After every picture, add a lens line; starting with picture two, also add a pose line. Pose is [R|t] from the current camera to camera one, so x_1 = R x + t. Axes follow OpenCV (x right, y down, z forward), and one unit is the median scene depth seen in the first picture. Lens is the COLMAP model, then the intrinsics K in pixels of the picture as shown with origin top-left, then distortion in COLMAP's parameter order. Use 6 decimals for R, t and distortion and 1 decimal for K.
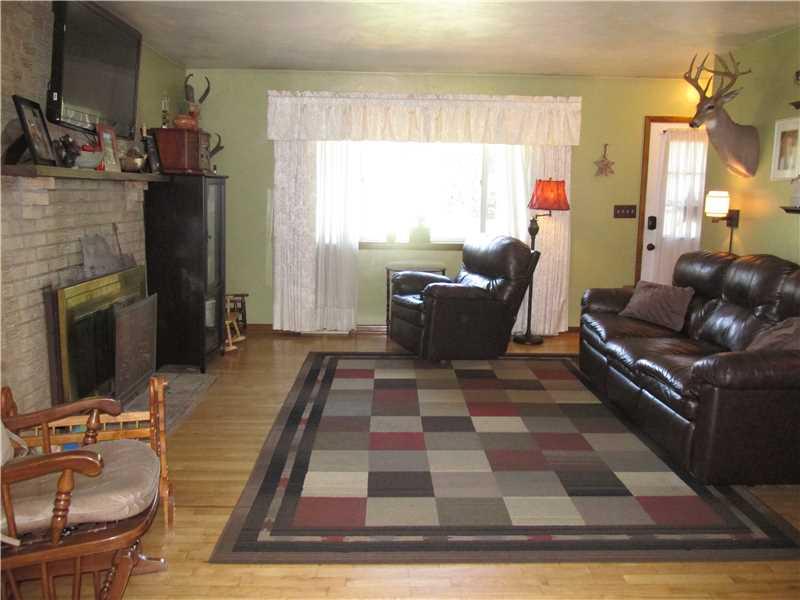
lens RADIAL K [[668.4, 0, 402.1], [0, 668.4, 301.1], [0, 0, 1]] dist [0.002525, -0.003341]
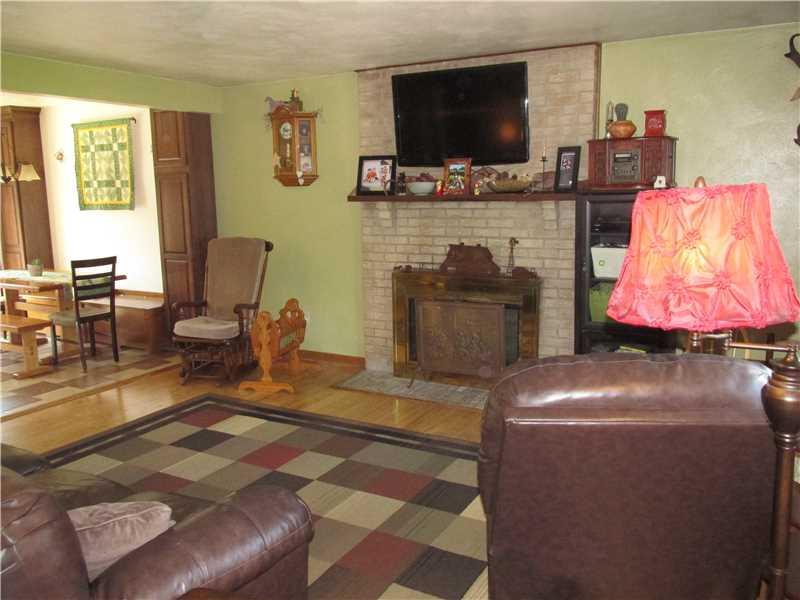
lens RADIAL K [[668.4, 0, 401.8], [0, 668.4, 297.6], [0, 0, 1]] dist [0.002525, -0.003341]
pose [[-0.506278, 0.150522, -0.849132, 0.775722], [-0.118519, 0.963161, 0.241400, -0.323523], [0.854187, 0.222854, -0.469788, 1.669280]]
